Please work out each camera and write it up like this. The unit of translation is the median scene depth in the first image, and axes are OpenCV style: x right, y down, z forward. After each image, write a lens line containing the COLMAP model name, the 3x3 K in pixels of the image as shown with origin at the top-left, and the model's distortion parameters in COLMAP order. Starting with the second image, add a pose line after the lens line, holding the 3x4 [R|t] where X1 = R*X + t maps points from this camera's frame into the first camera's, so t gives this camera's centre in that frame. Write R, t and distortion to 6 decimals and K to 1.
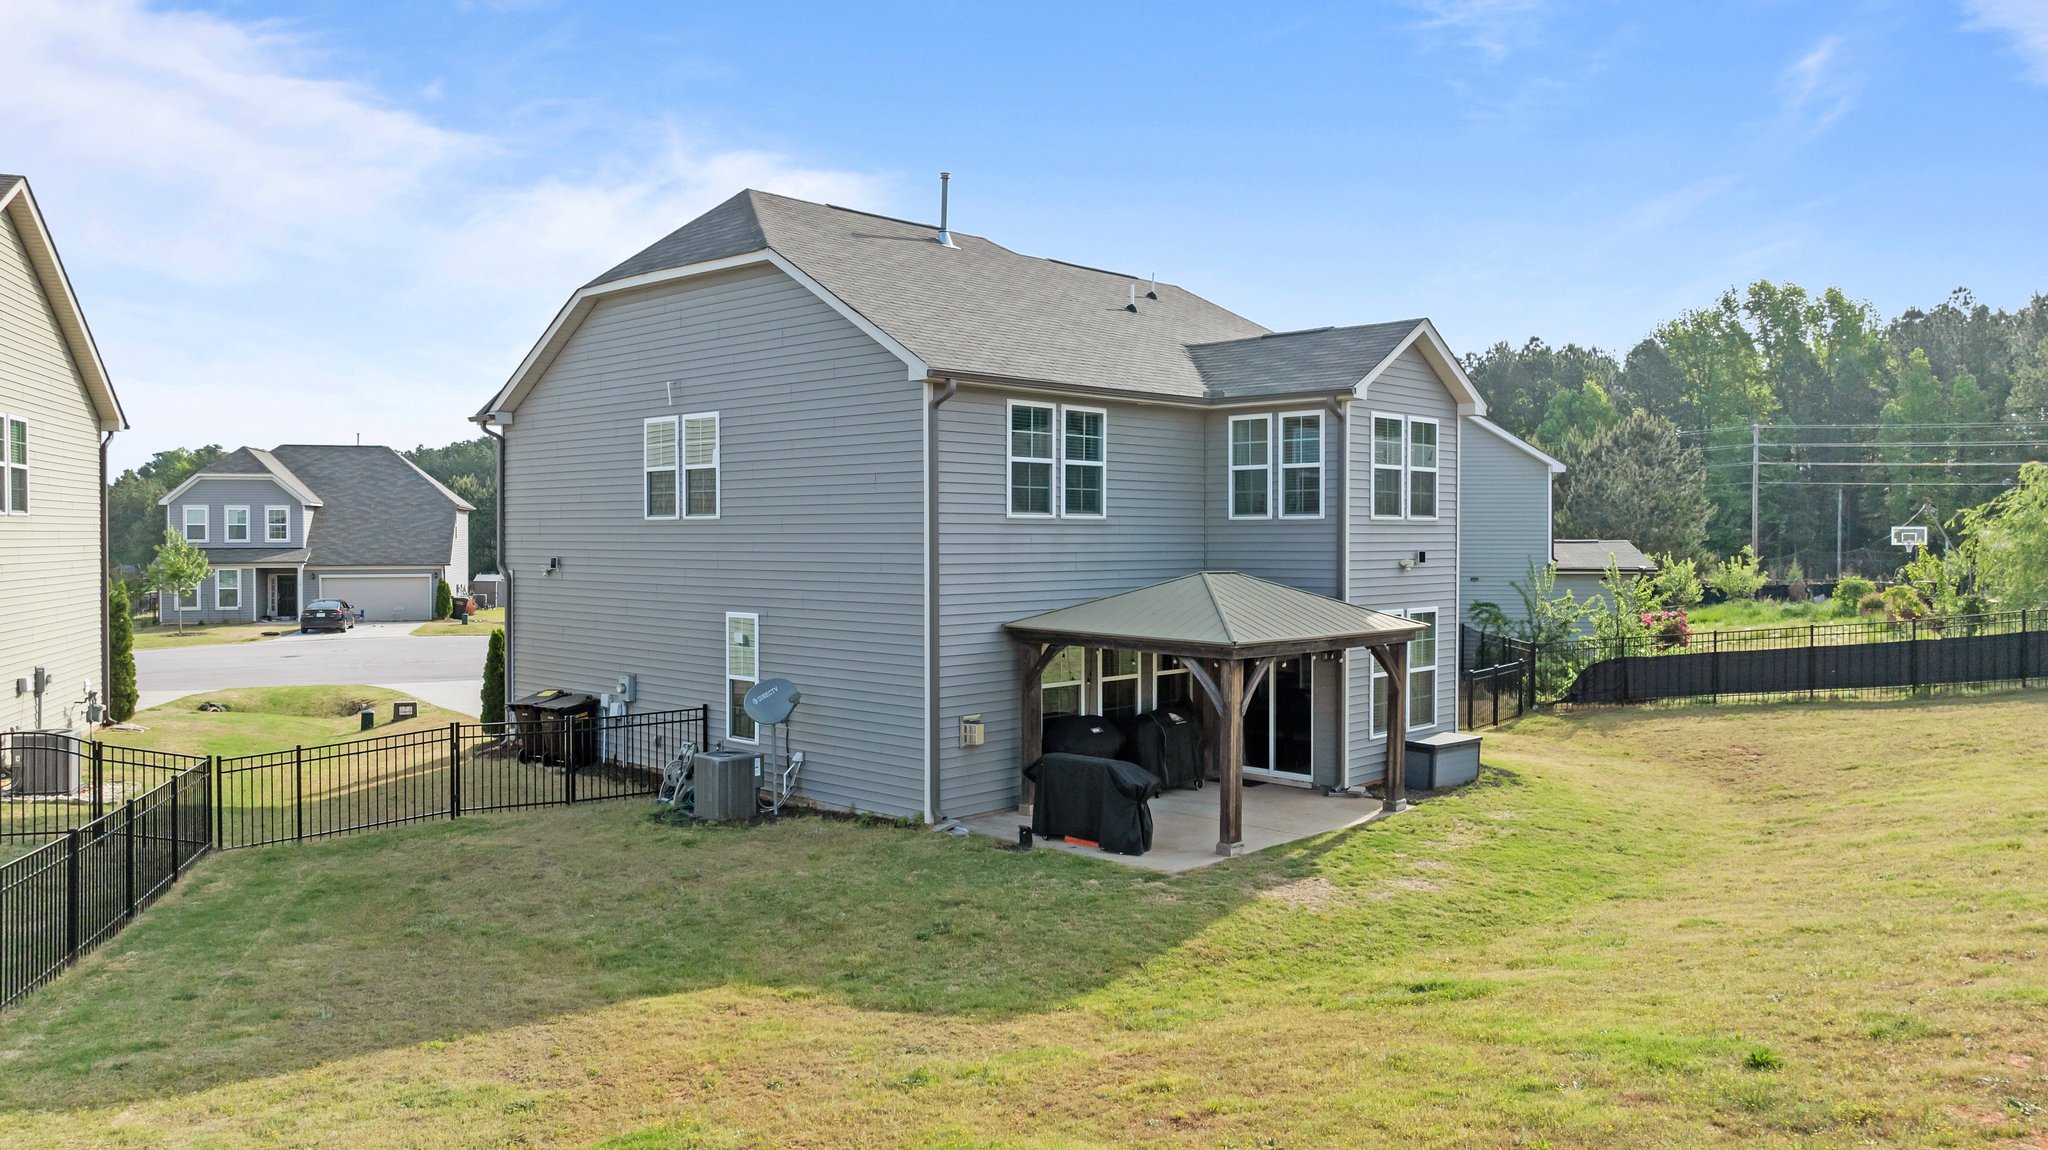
lens RADIAL K [[1467.0, 0, 1013.7], [0, 1467.0, 574.6], [0, 0, 1]] dist [-0.005394, -0.000477]
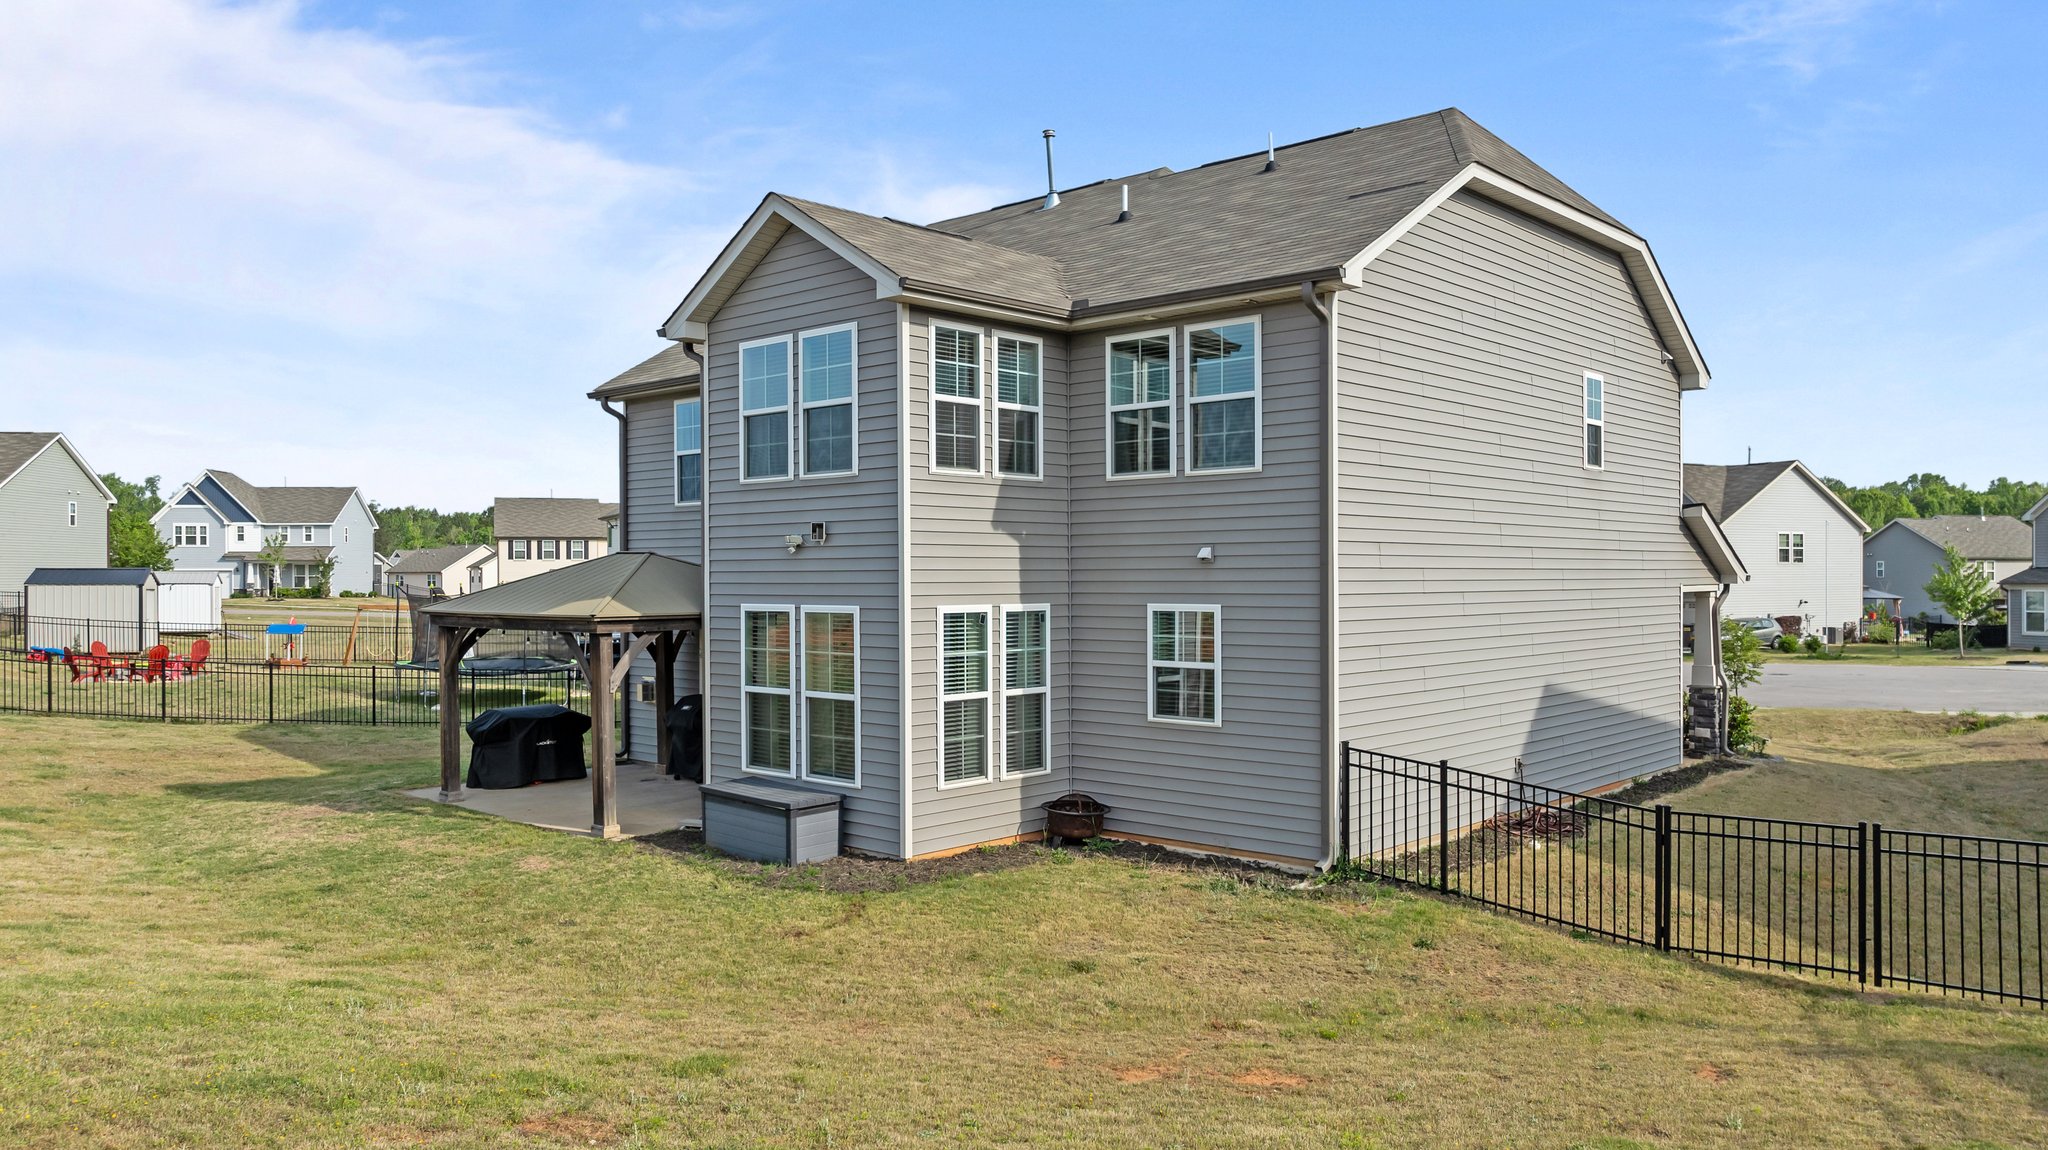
lens RADIAL K [[1442.2, 0, 1024.0], [0, 1442.2, 575.0], [0, 0, 1]] dist [0.003137, -0.000799]
pose [[0.028550, -0.001452, -0.999591, 1.003988], [-0.025391, 0.999675, -0.002178, 0.008408], [0.999270, 0.025443, 0.028504, 1.128008]]
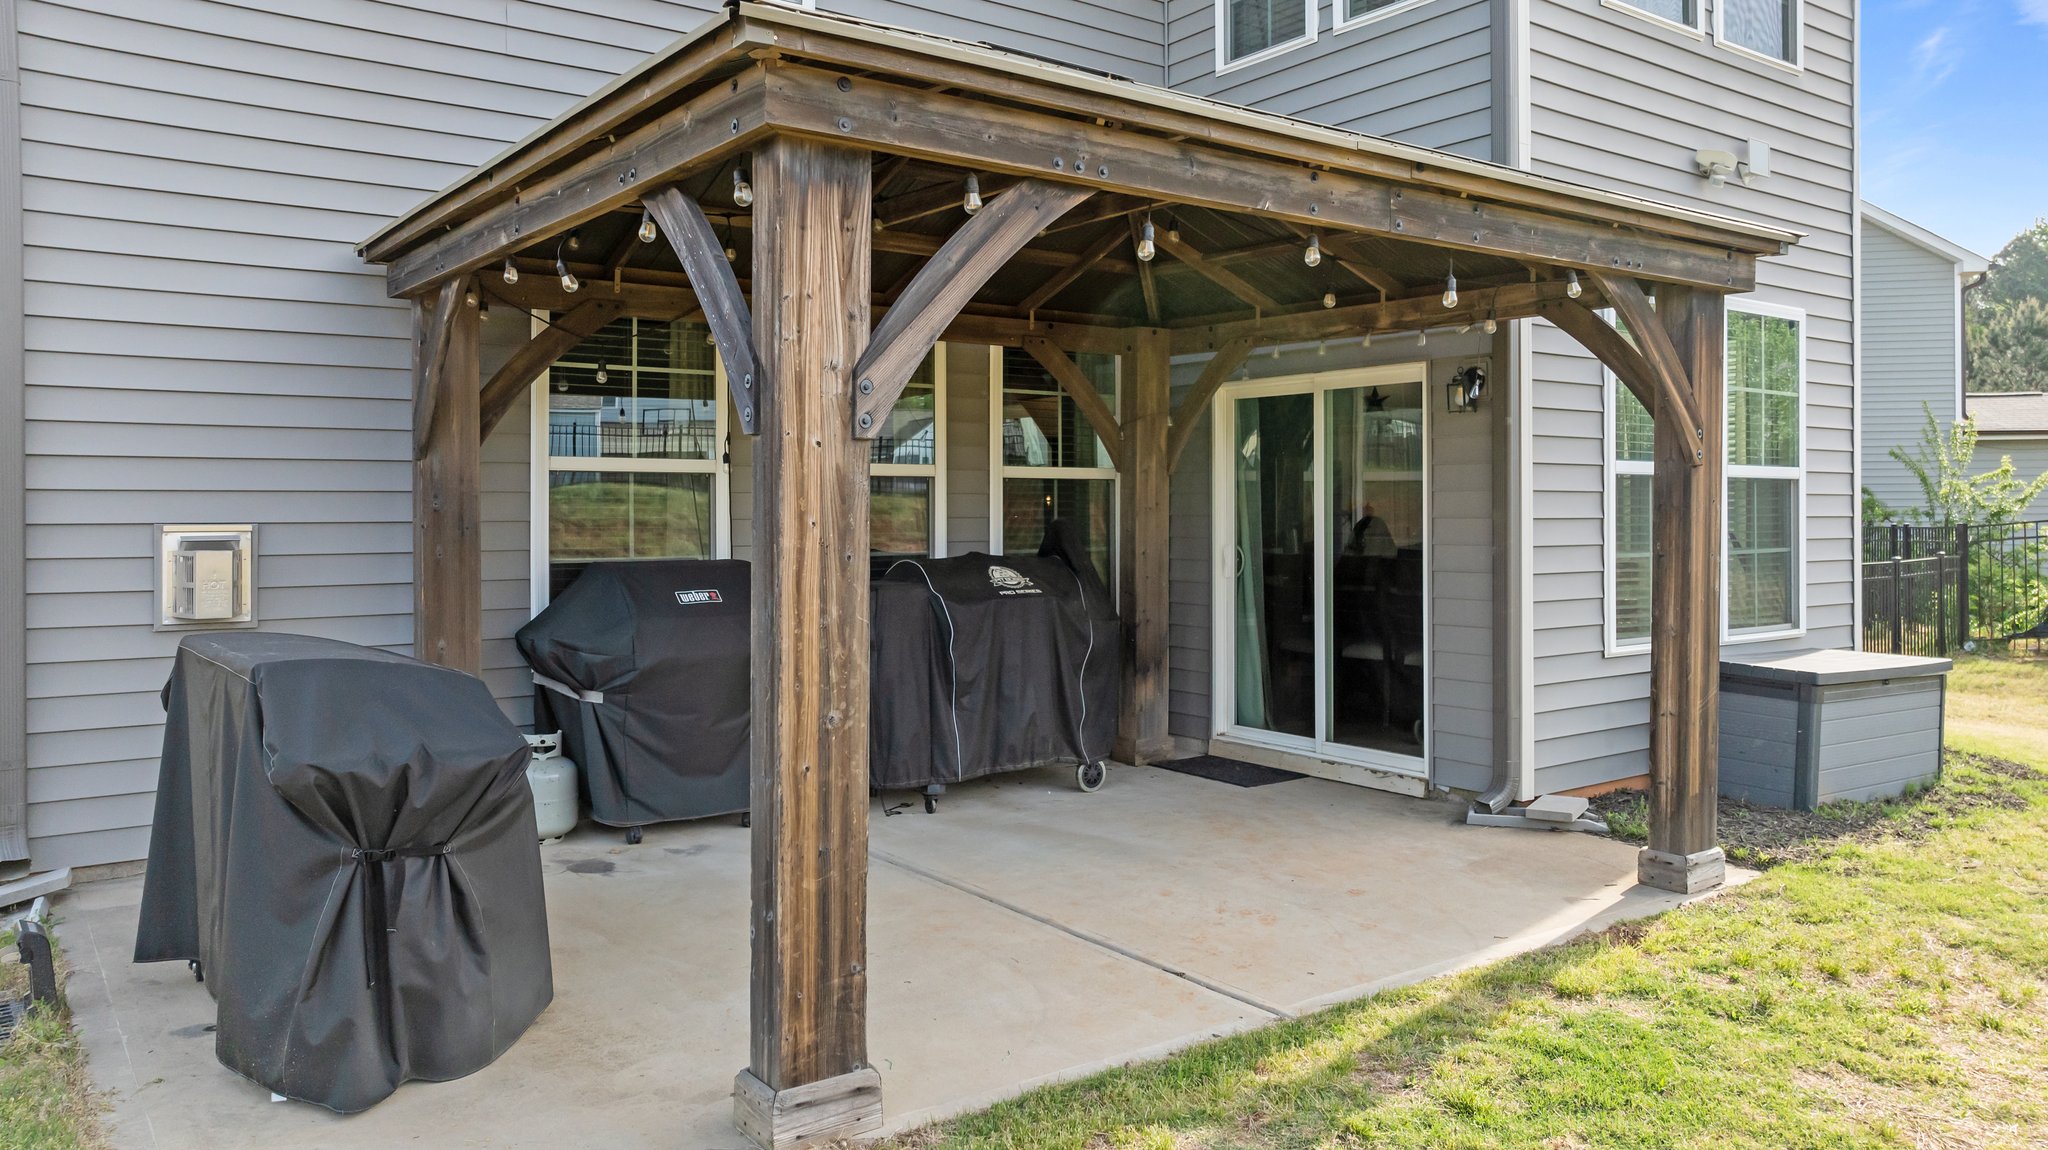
lens RADIAL K [[1501.0, 0, 1028.2], [0, 1501.0, 496.3], [0, 0, 1]] dist [-0.003391, -0.000966]
pose [[0.986795, -0.001017, -0.161970, 0.169057], [-0.004672, 0.999385, -0.034742, 0.088861], [0.161905, 0.035040, 0.986184, 0.641602]]
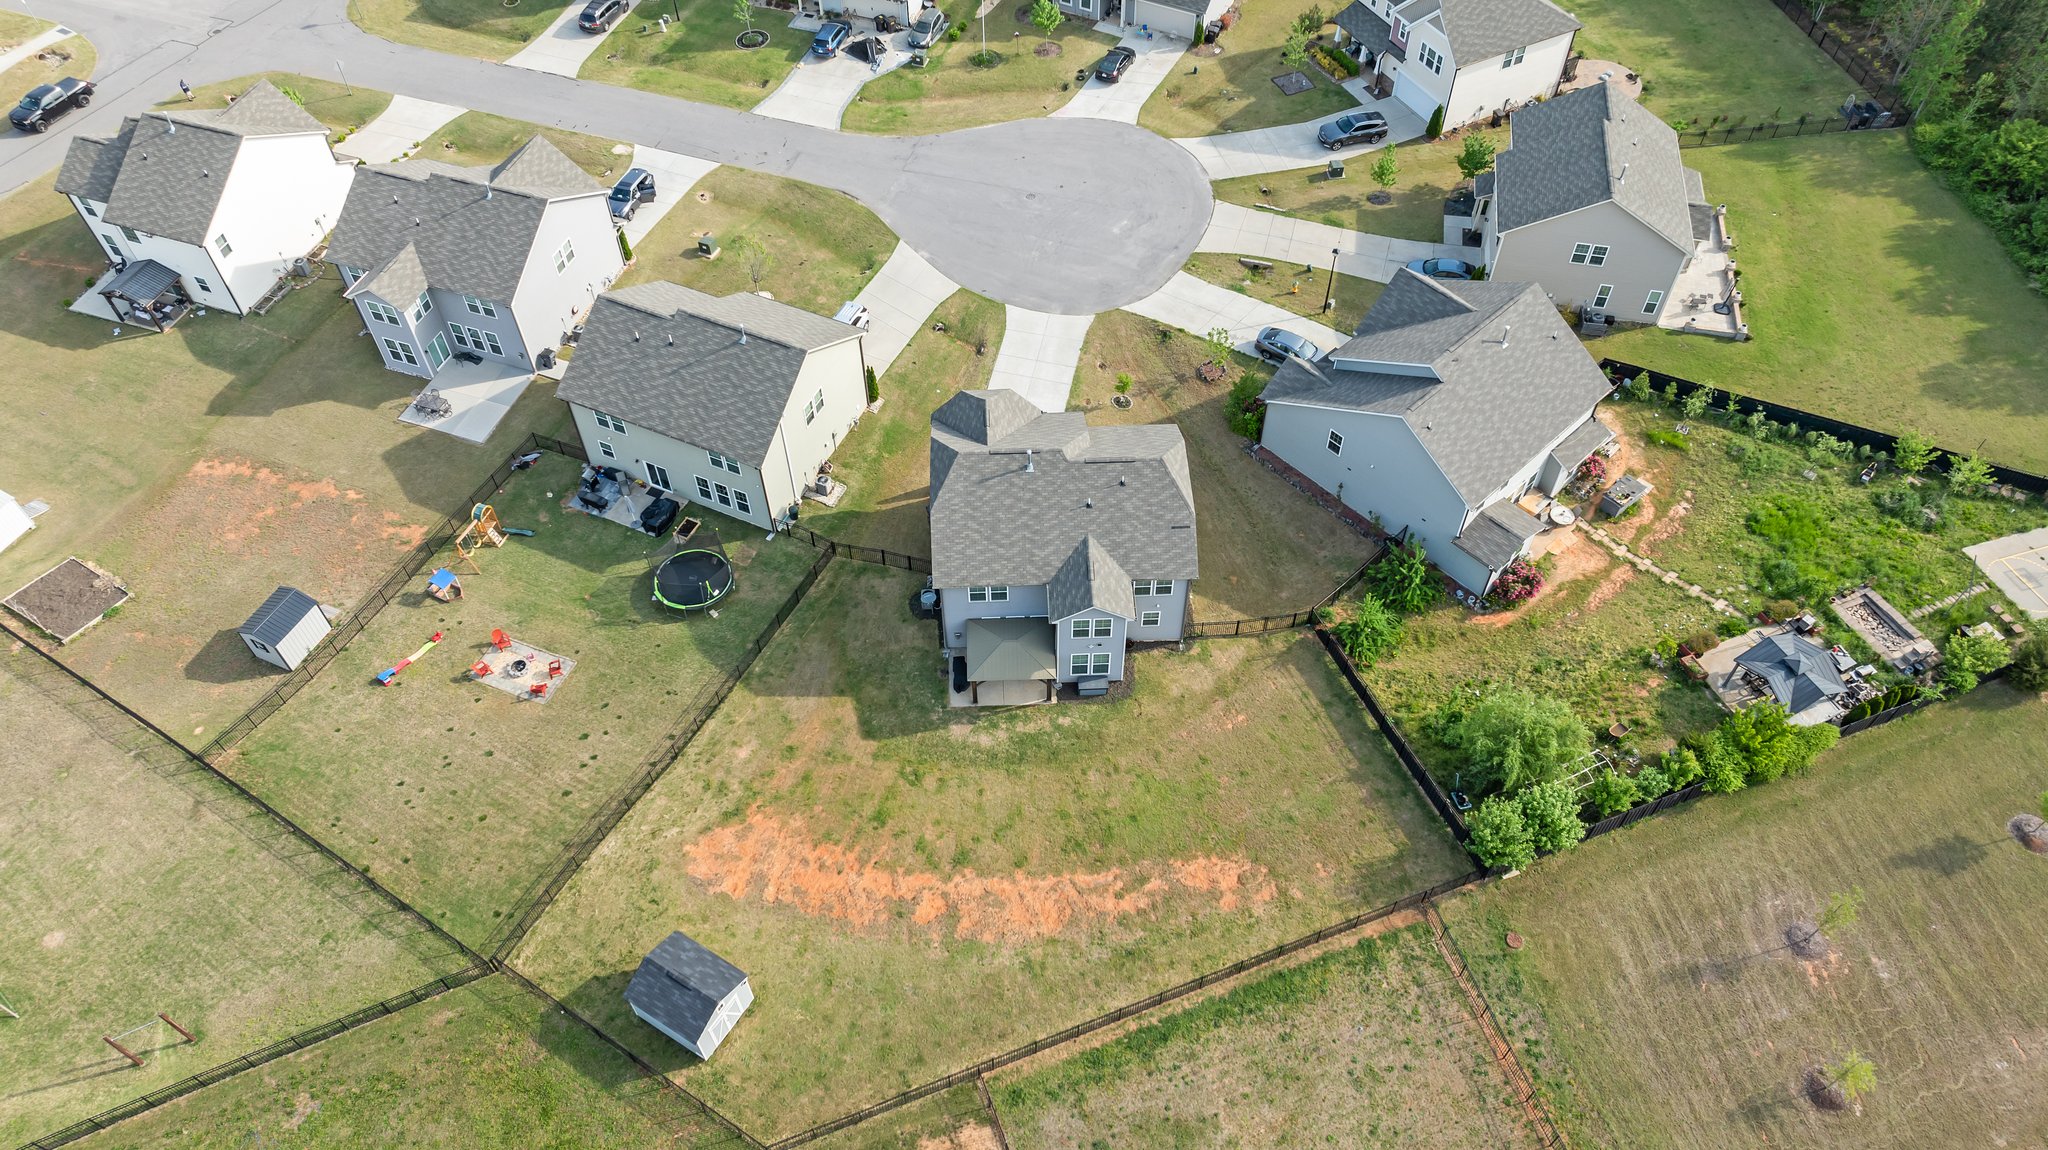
lens RADIAL K [[1467.0, 0, 1013.7], [0, 1467.0, 574.6], [0, 0, 1]] dist [-0.005394, -0.000477]
pose [[0.718603, 0.540073, -0.438099, 1.566198], [-0.007841, 0.636230, 0.771460, -2.770974], [0.695376, -0.550938, 0.461431, -0.591840]]
